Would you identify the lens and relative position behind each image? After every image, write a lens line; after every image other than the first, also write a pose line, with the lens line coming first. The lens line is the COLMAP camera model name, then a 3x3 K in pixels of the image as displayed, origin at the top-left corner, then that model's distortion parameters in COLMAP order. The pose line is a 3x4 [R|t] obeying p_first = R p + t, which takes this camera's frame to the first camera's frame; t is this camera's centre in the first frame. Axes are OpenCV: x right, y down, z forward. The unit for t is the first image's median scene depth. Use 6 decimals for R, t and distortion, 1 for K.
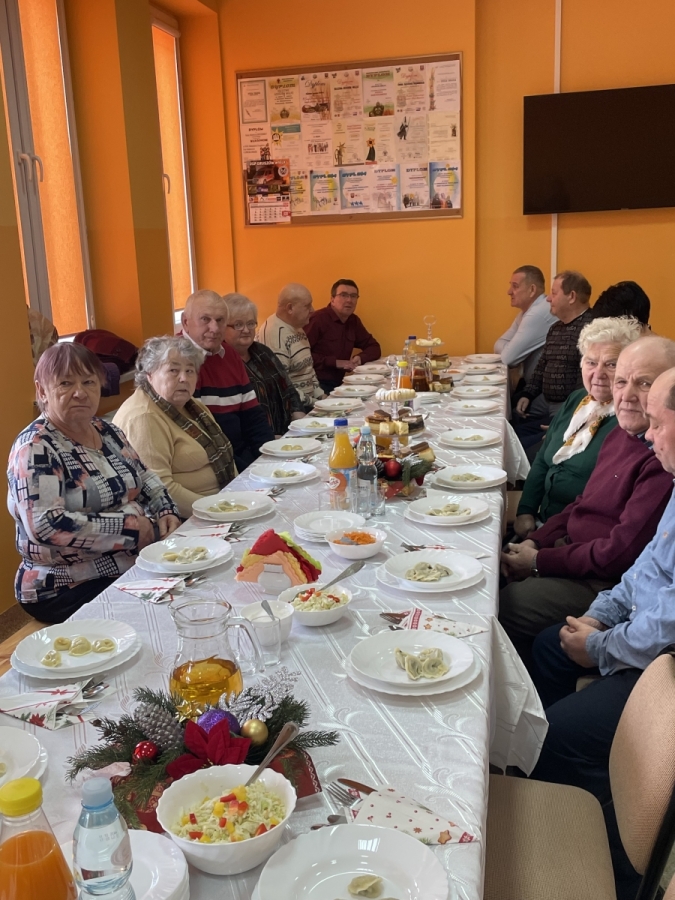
lens RADIAL K [[951.8, 0, 337.5], [0, 951.8, 450.0], [0, 0, 1]] dist [0.158211, -0.310436]
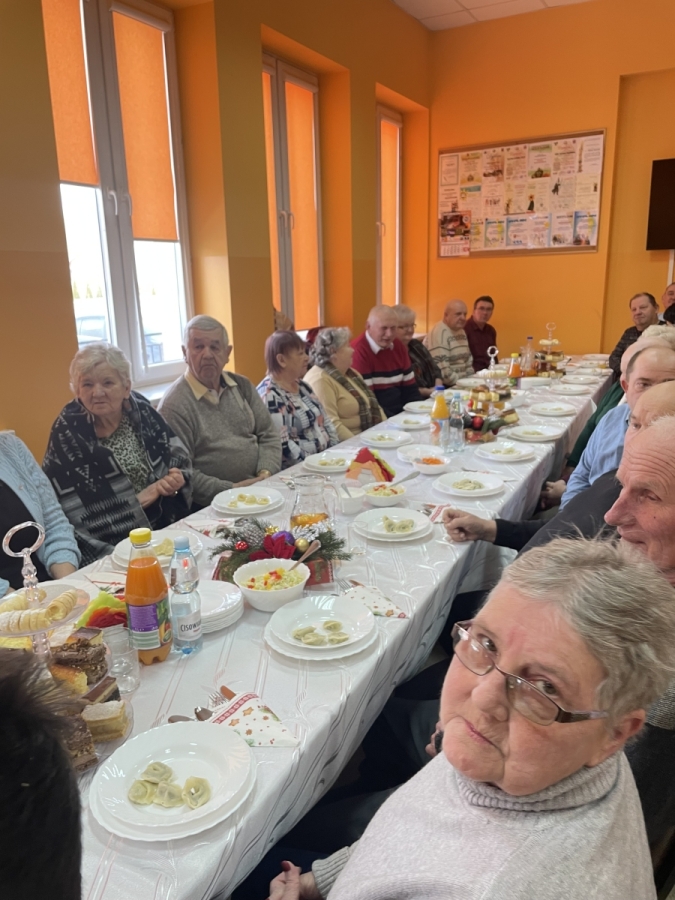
lens RADIAL K [[684.5, 0, 336.7], [0, 684.5, 445.9], [0, 0, 1]] dist [0.097791, -0.119255]
pose [[0.958778, 0.082350, -0.271961, 0.068258], [-0.072838, 0.996332, 0.044907, 0.011434], [0.274662, -0.023247, 0.961260, -0.041735]]
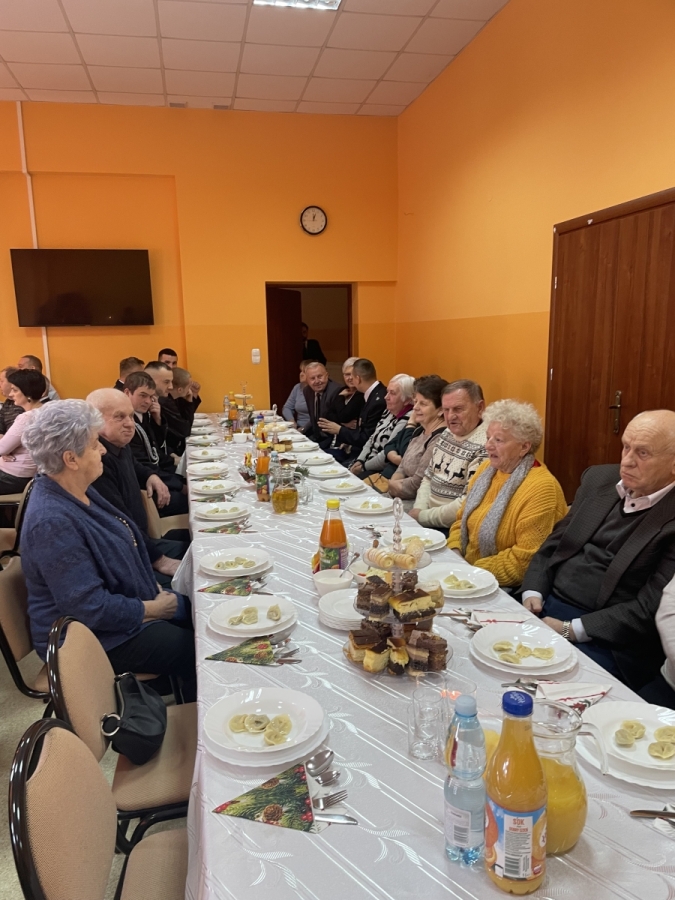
lens RADIAL K [[679.0, 0, 337.5], [0, 679.0, 450.0], [0, 0, 1]] dist [0.106278, -0.131182]
pose [[0.917231, -0.045125, 0.395791, 0.214018], [0.069334, 0.996483, -0.047068, 0.028688], [-0.392275, 0.070614, 0.917134, -0.152382]]
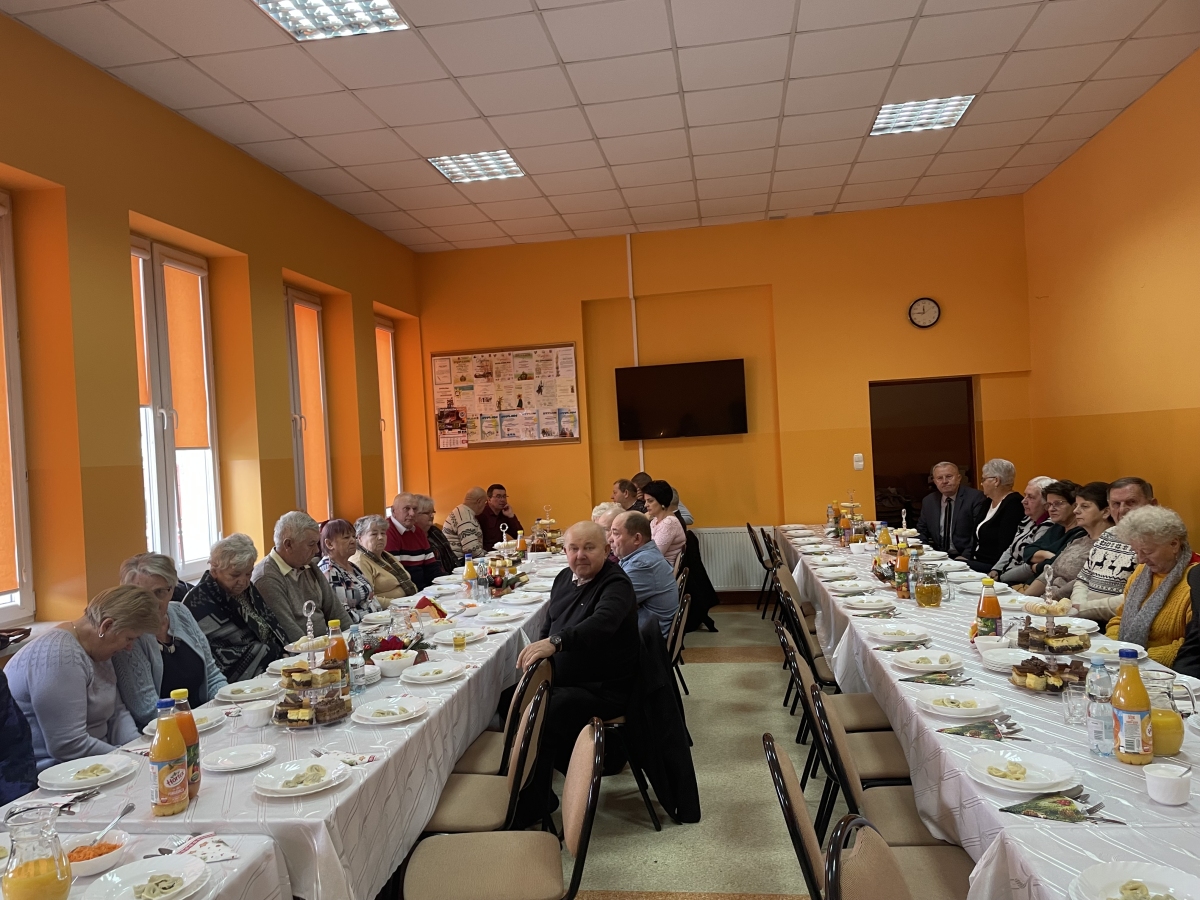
lens RADIAL K [[905.4, 0, 590.9], [0, 905.4, 454.4], [0, 0, 1]] dist [0.106278, -0.131182]
pose [[0.998560, -0.017022, 0.050879, 0.074061], [0.027236, 0.977881, -0.207380, 0.073237], [-0.046224, 0.208467, 0.976936, -0.395736]]
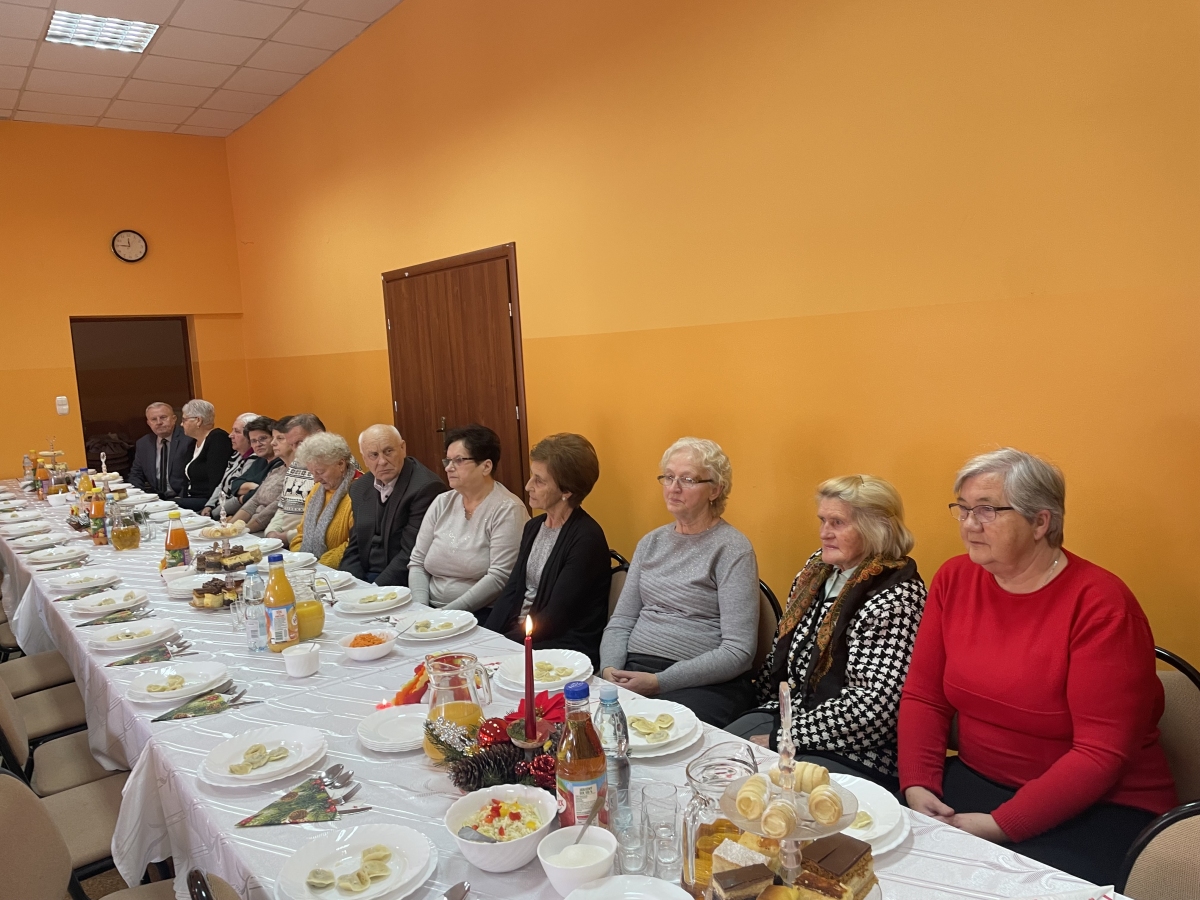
lens RADIAL K [[912.6, 0, 609.6], [0, 912.6, 440.6], [0, 0, 1]] dist [0.097791, -0.119255]
pose [[0.663052, -0.073881, 0.744919, 0.095349], [0.189512, 0.979267, -0.071561, 0.087173], [-0.724187, 0.188619, 0.663306, -0.432416]]
